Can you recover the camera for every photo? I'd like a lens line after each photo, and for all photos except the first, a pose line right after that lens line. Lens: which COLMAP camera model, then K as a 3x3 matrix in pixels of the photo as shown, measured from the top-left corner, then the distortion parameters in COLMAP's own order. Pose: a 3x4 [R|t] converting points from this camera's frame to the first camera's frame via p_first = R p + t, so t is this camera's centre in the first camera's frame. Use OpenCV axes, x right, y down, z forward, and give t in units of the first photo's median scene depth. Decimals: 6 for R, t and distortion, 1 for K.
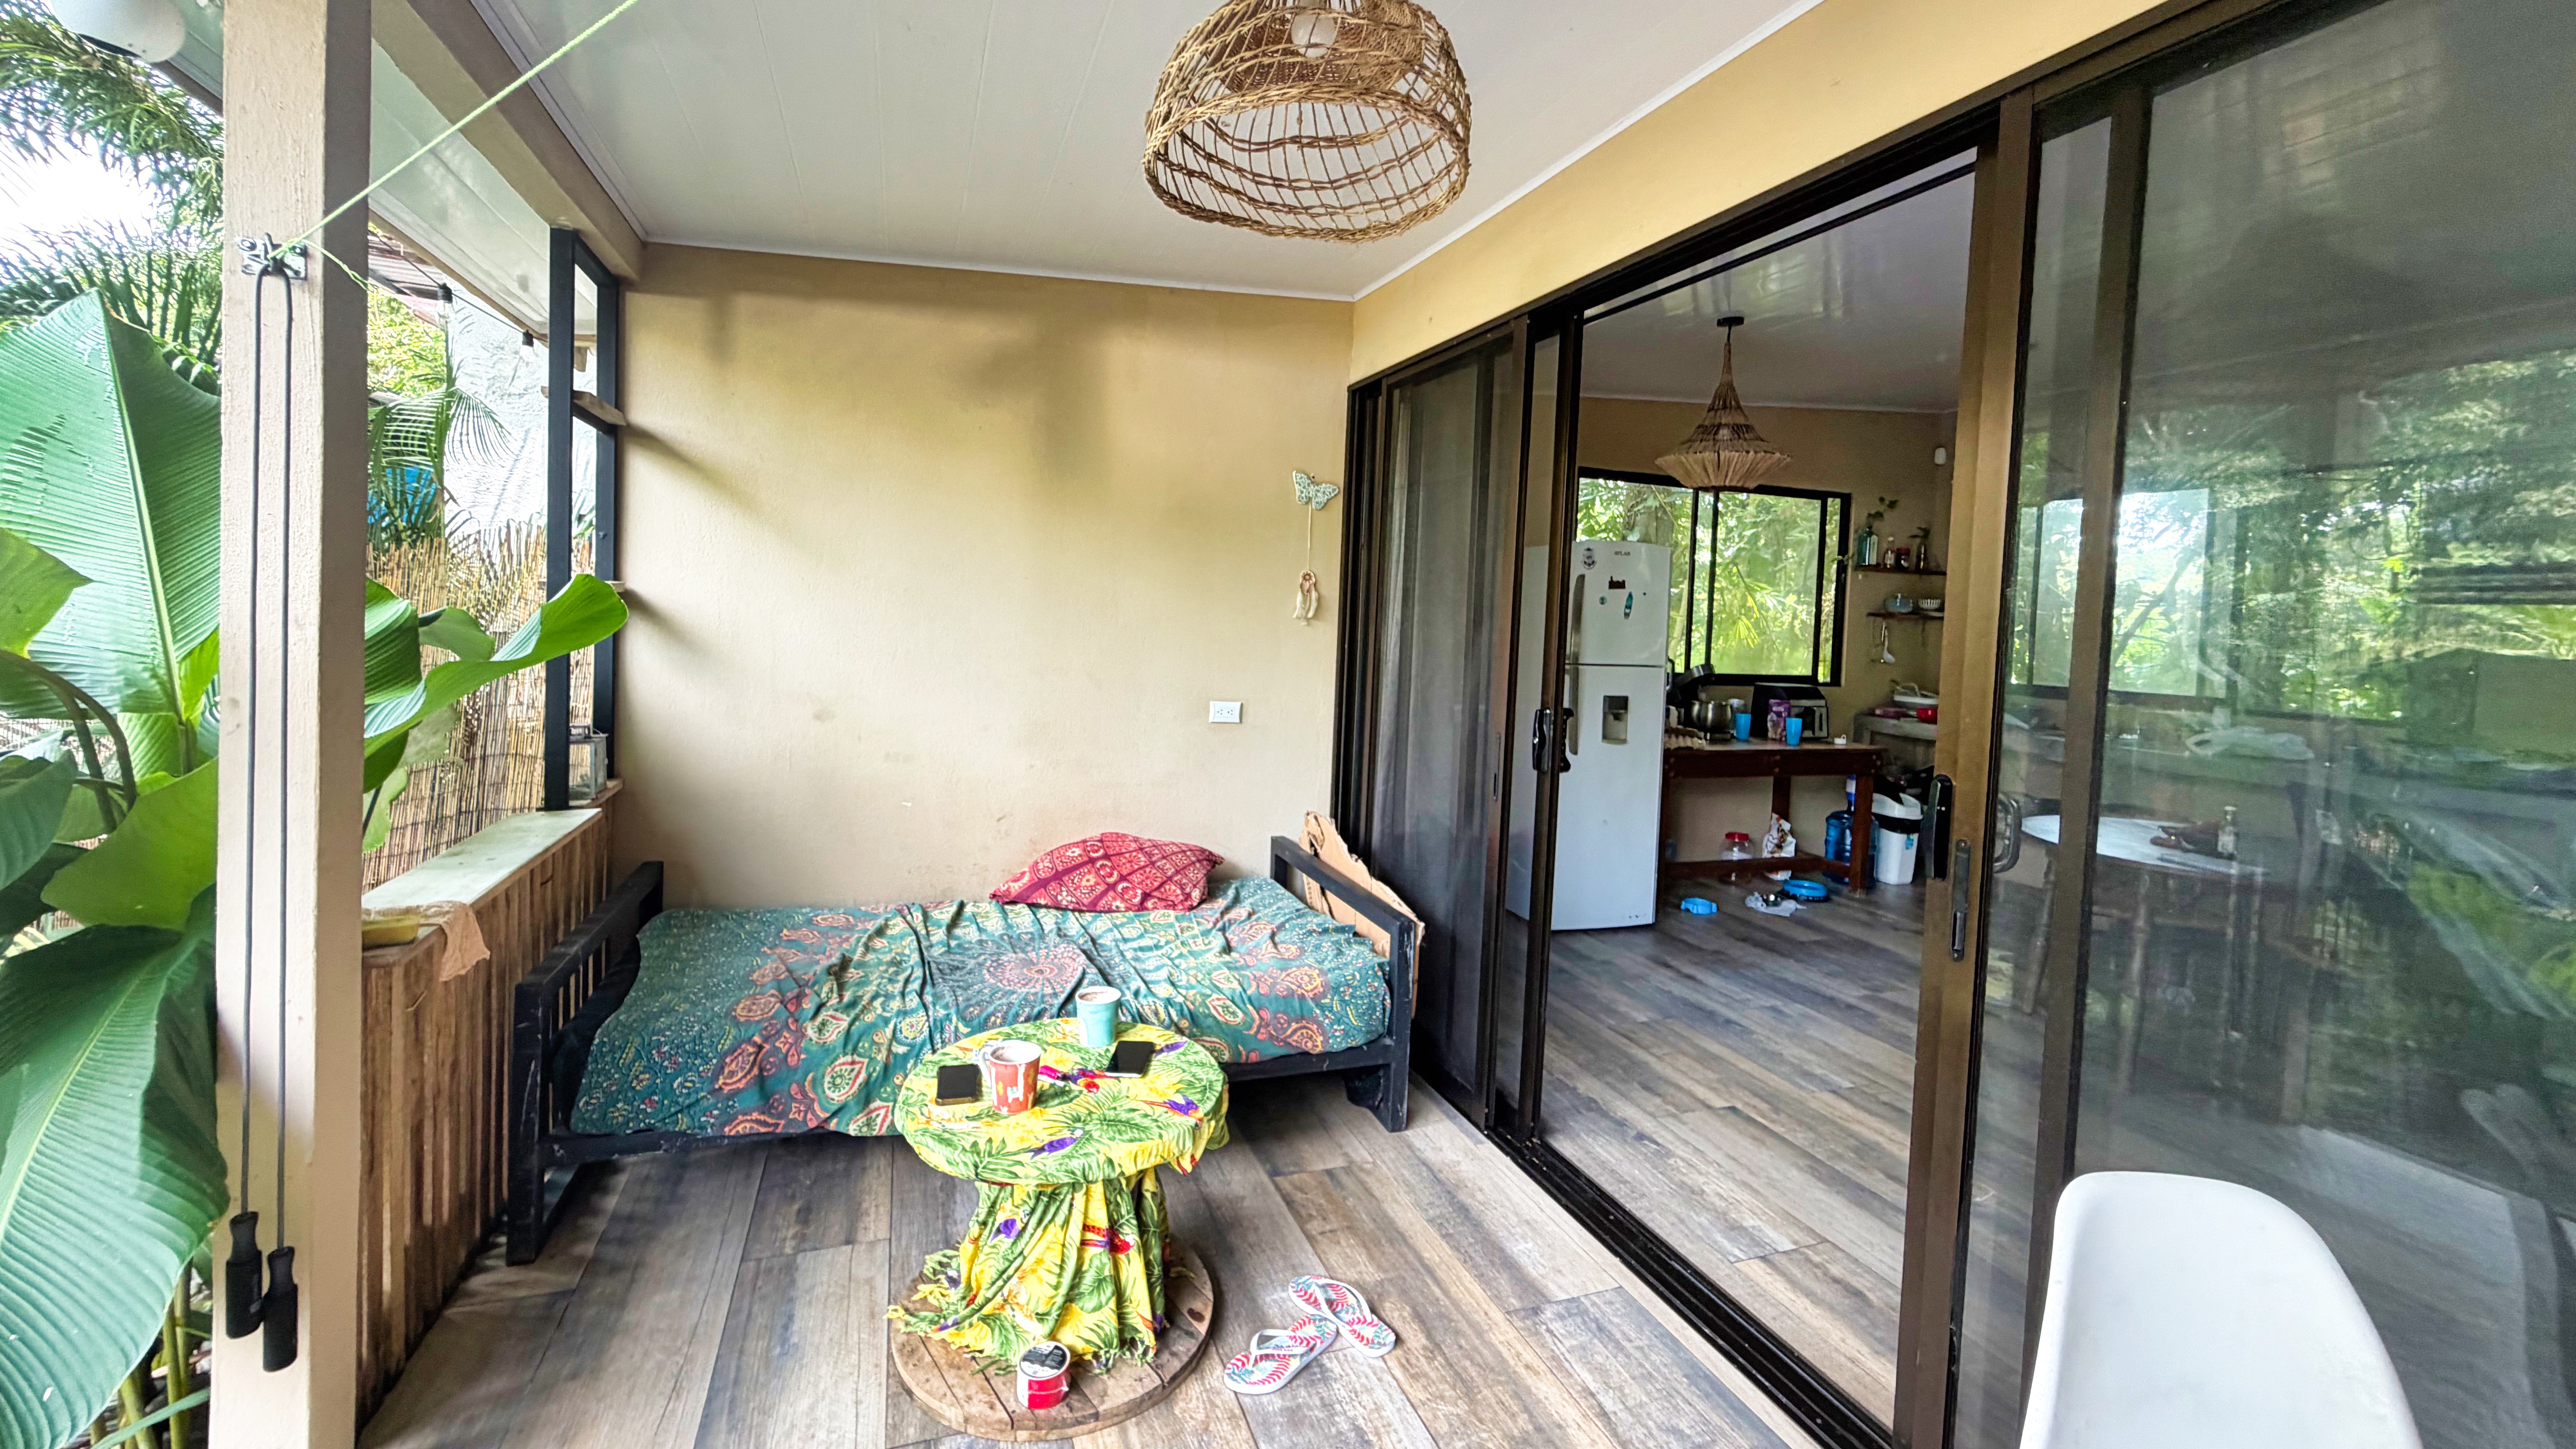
lens RADIAL K [[1041.0, 0, 1269.5], [0, 1041.0, 645.7], [0, 0, 1]] dist [0.009055, 0.000129]
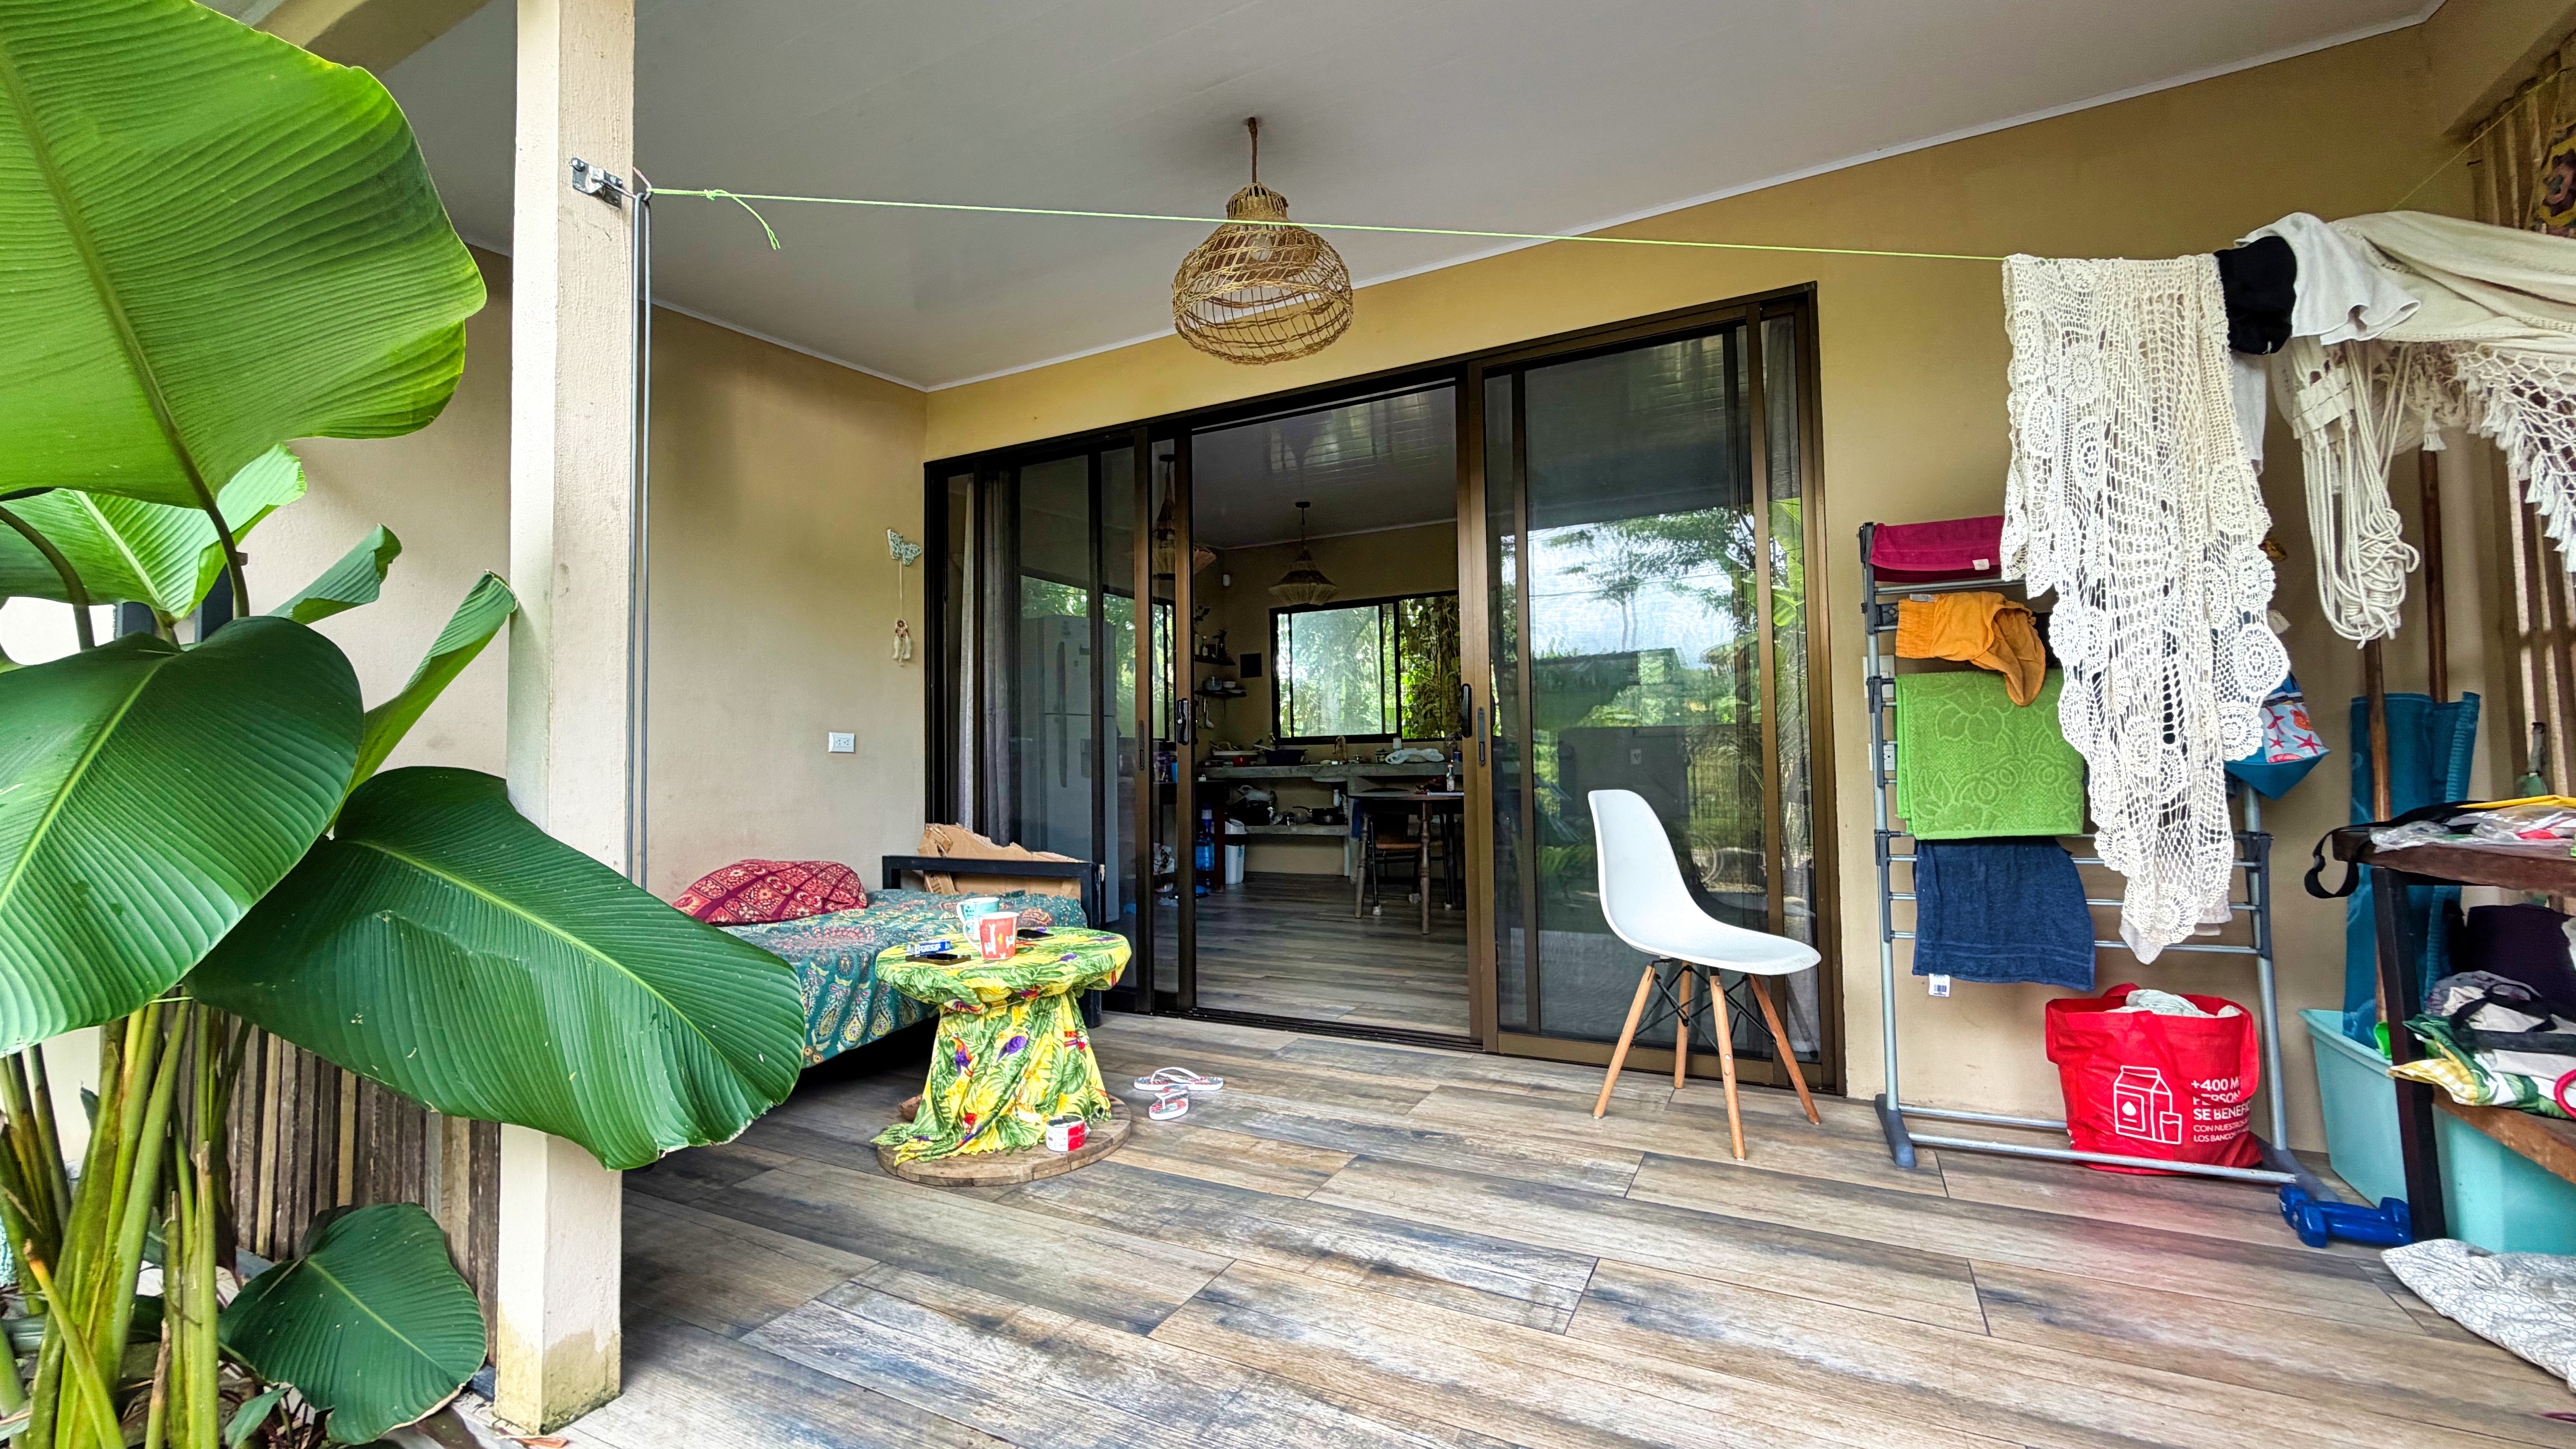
lens RADIAL K [[1041.0, 0, 1279.6], [0, 1041.0, 723.3], [0, 0, 1]] dist [0.009055, 0.000129]
pose [[0.738148, -0.022810, 0.674253, -0.473246], [0.063306, 0.997360, -0.035565, 0.120017], [-0.671662, 0.068936, 0.737644, -0.116214]]
